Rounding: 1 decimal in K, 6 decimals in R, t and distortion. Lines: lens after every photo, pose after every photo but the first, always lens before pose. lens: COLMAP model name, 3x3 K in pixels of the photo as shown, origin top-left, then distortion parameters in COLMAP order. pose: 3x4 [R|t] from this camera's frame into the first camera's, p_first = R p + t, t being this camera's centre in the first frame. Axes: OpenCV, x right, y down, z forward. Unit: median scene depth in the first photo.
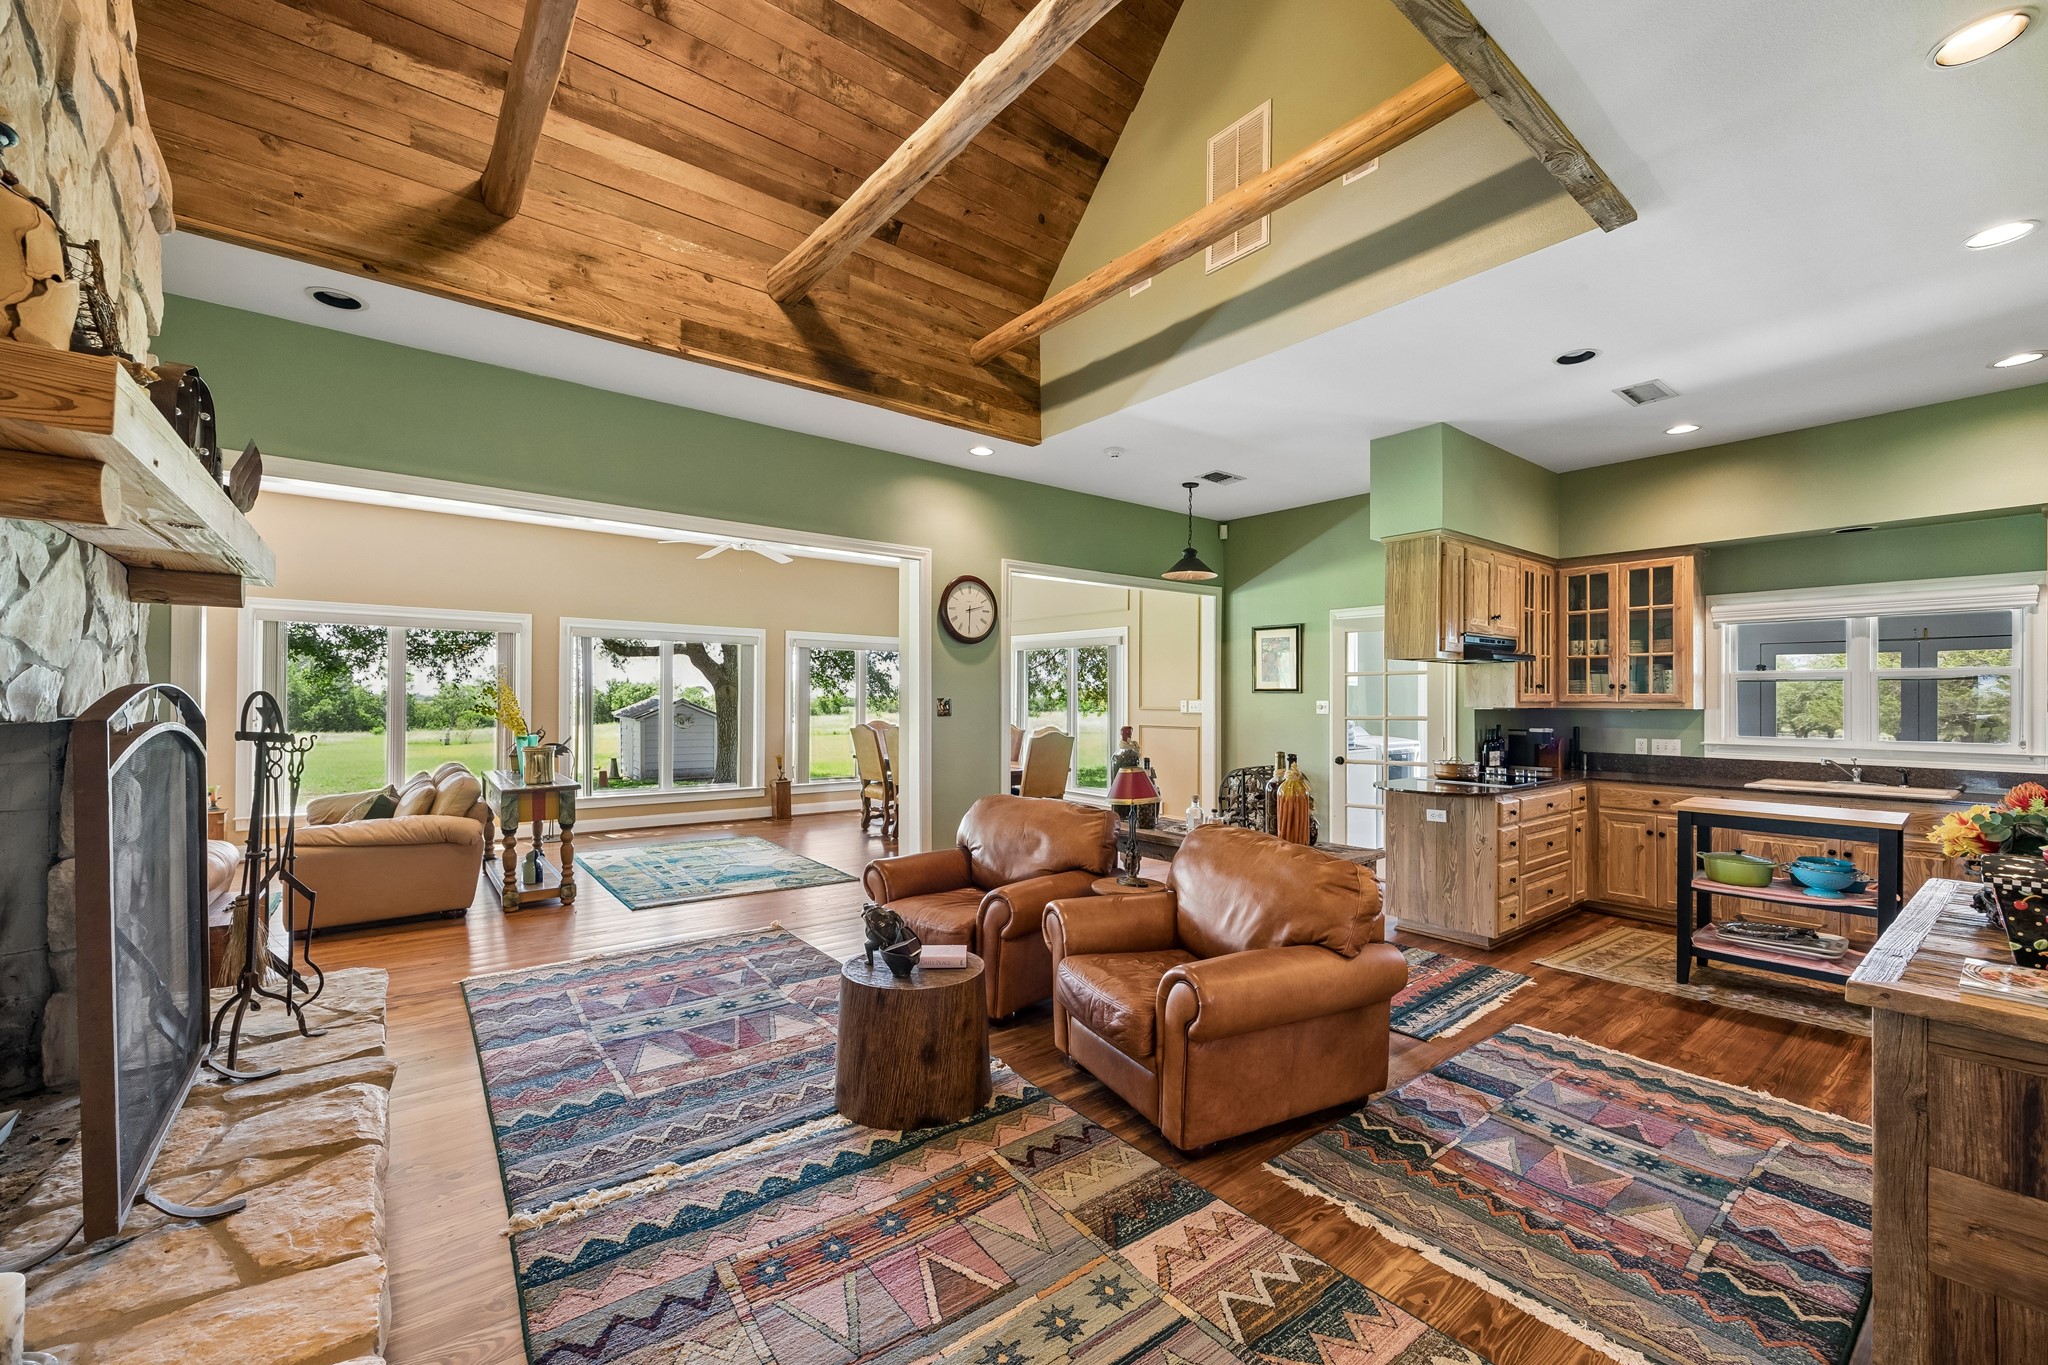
lens RADIAL K [[814.5, 0, 1003.9], [0, 814.5, 696.2], [0, 0, 1]] dist [-0.001226, 0.000110]
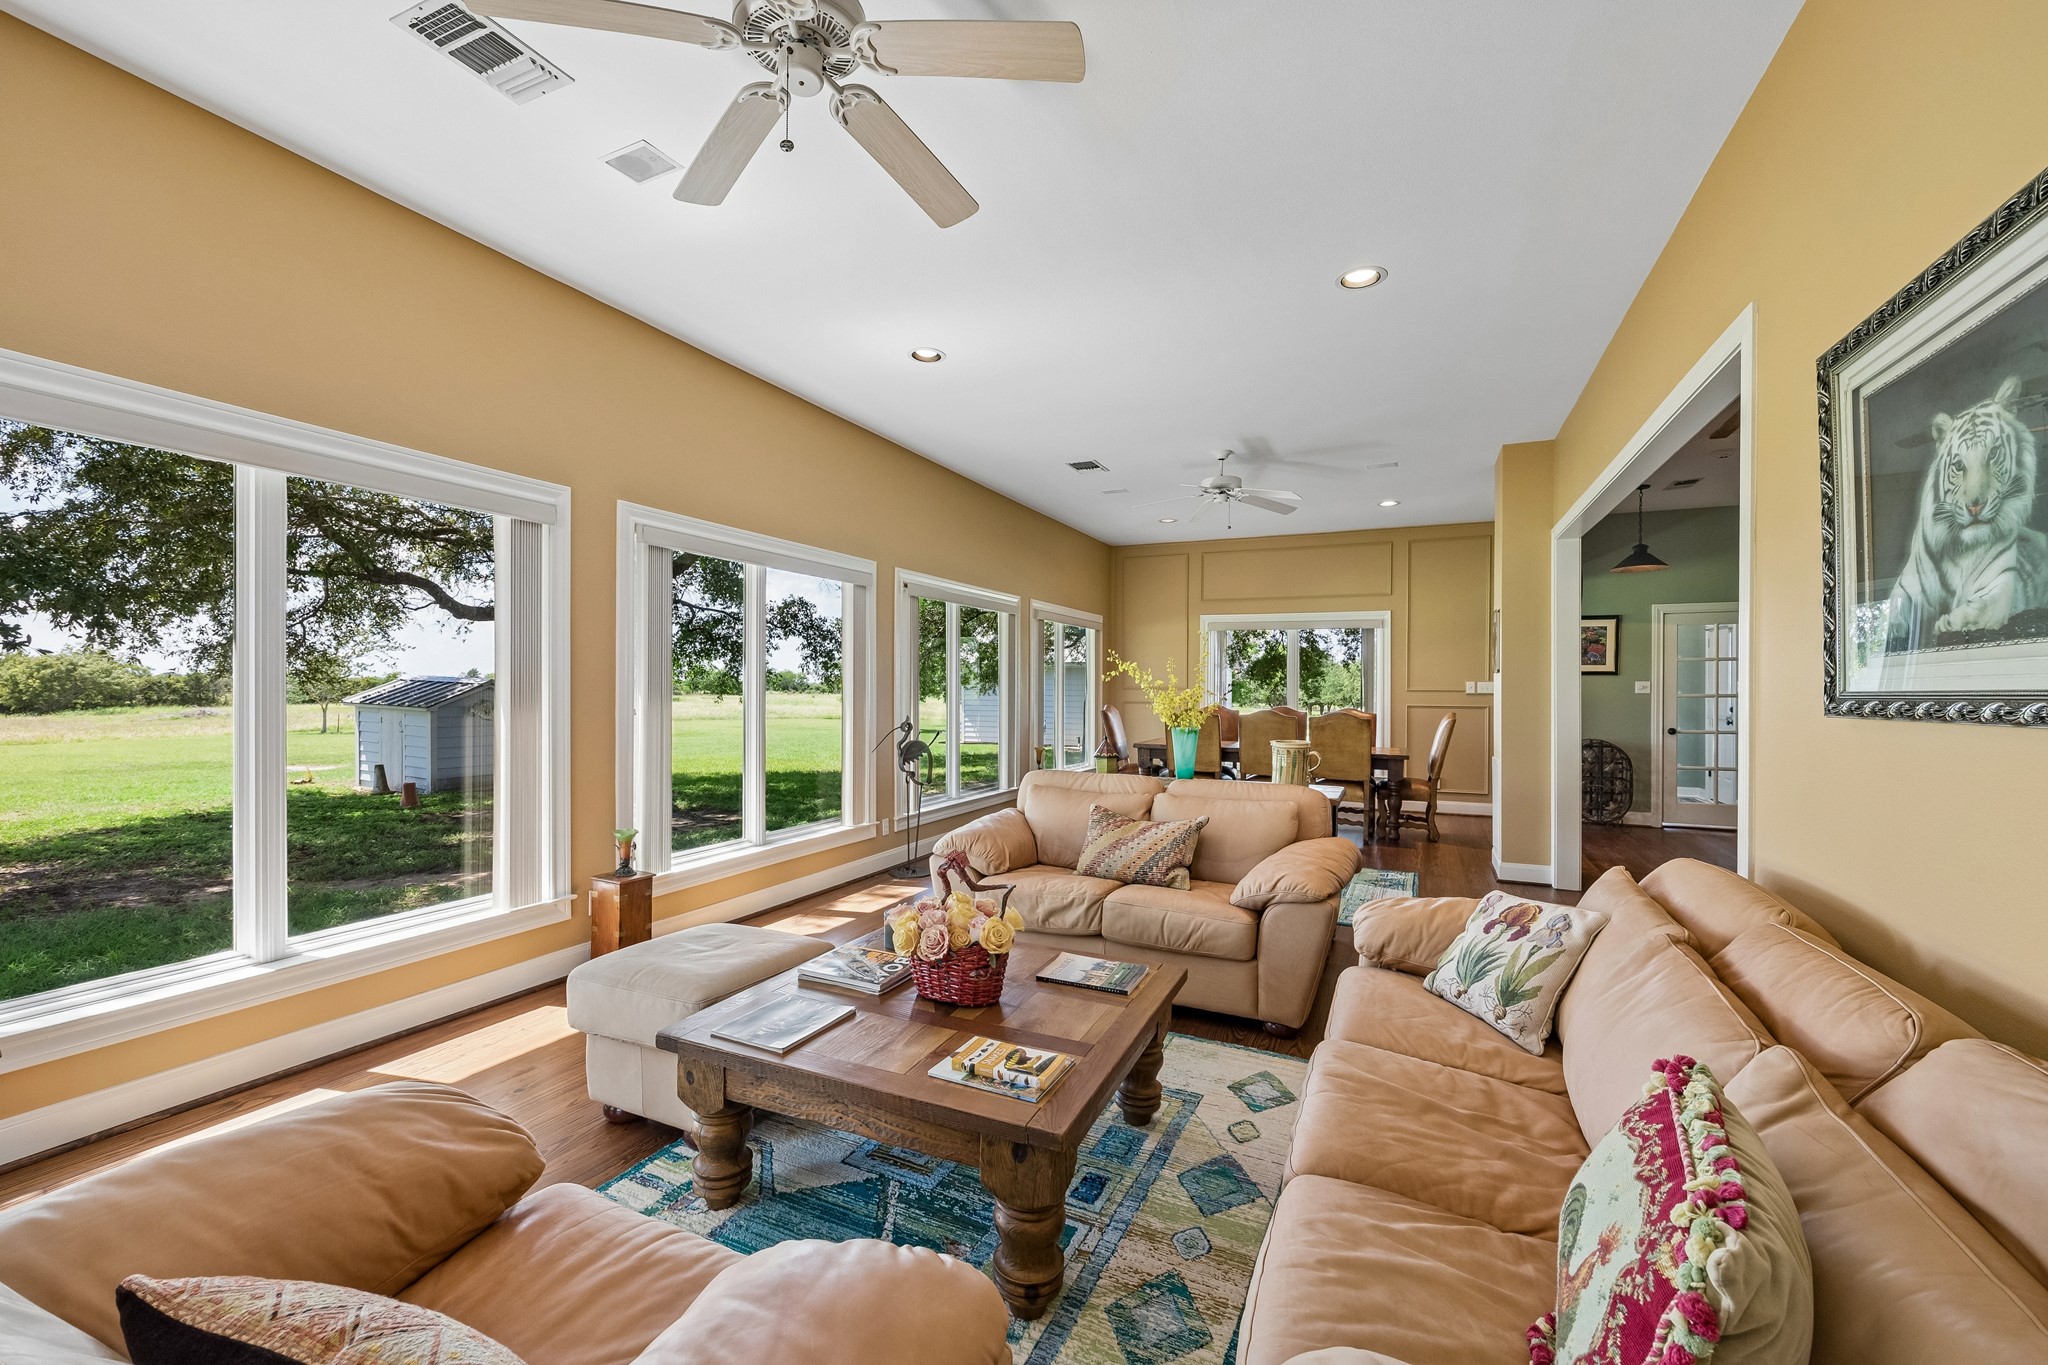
lens RADIAL K [[821.5, 0, 1028.3], [0, 821.5, 699.4], [0, 0, 1]] dist [-0.000734, 0.000018]
pose [[0.881293, -0.010755, 0.472447, -1.355081], [-0.000746, 0.999708, 0.024148, 0.004859], [-0.472569, -0.021634, 0.881028, 0.522250]]
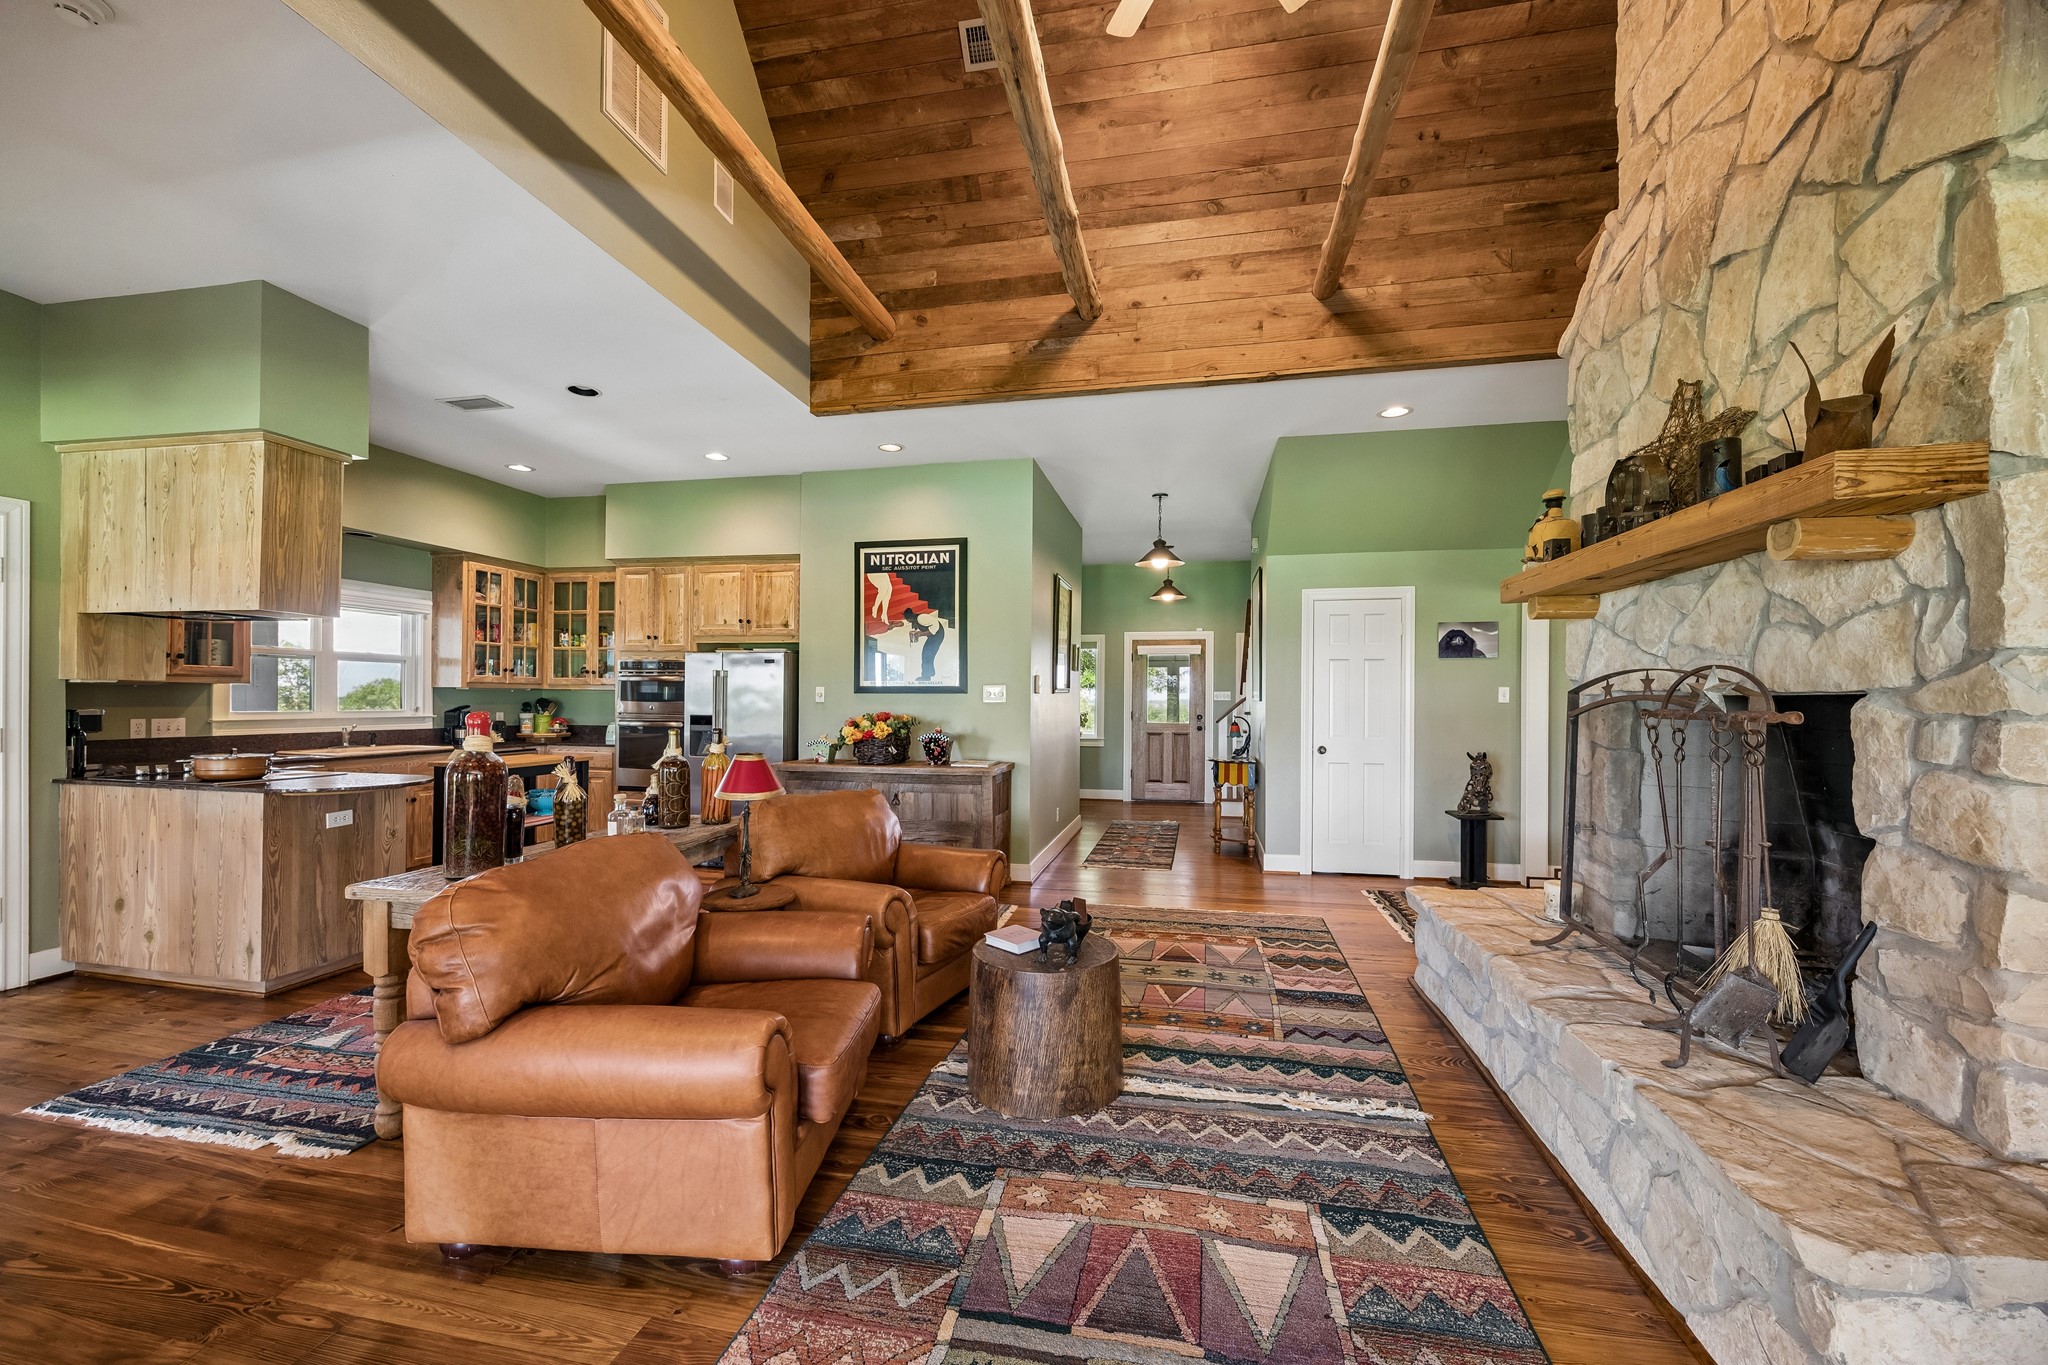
lens RADIAL K [[798.9, 0, 1027.7], [0, 798.9, 693.1], [0, 0, 1]] dist [-0.003783, -0.000146]
pose [[-0.657084, -0.005354, 0.753798, -0.502139], [-0.016054, 0.999847, -0.006892, 0.020622], [-0.753646, -0.016630, -0.657070, 1.012917]]
